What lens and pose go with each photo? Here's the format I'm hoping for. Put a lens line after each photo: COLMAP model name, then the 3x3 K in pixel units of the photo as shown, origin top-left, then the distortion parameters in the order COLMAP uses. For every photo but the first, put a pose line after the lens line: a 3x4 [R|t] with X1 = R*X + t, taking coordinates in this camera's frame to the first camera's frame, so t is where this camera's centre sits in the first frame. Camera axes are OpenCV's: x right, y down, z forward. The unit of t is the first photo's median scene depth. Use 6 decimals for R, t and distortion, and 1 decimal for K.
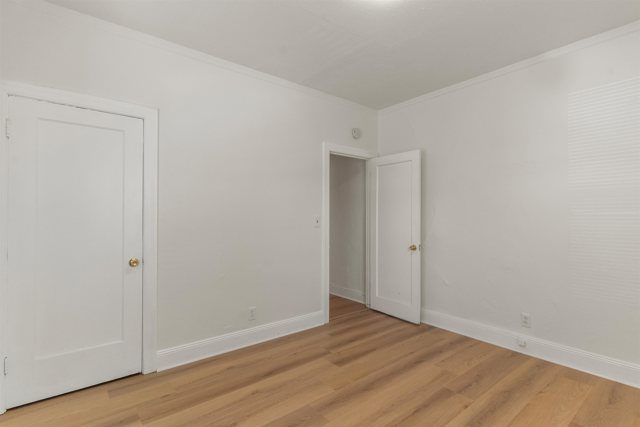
lens RADIAL K [[311.6, 0, 319.9], [0, 311.6, 214.2], [0, 0, 1]] dist [0.002307, 0.002842]
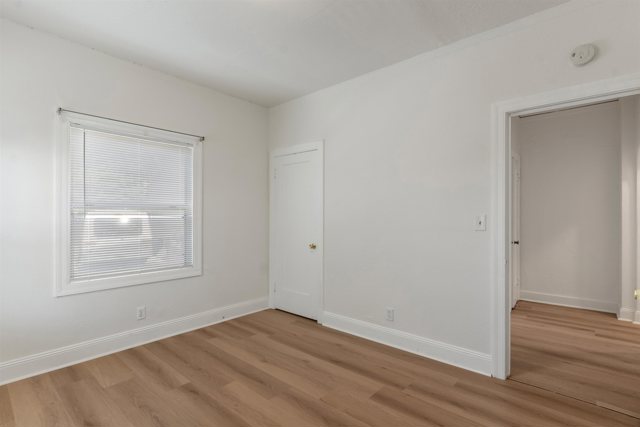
lens RADIAL K [[311.6, 0, 323.1], [0, 311.6, 216.3], [0, 0, 1]] dist [0.002307, 0.002842]
pose [[0.166424, -0.003670, -0.986047, 0.826769], [0.007810, 0.999967, -0.002404, 0.011748], [0.986023, -0.007301, 0.166448, 0.722618]]
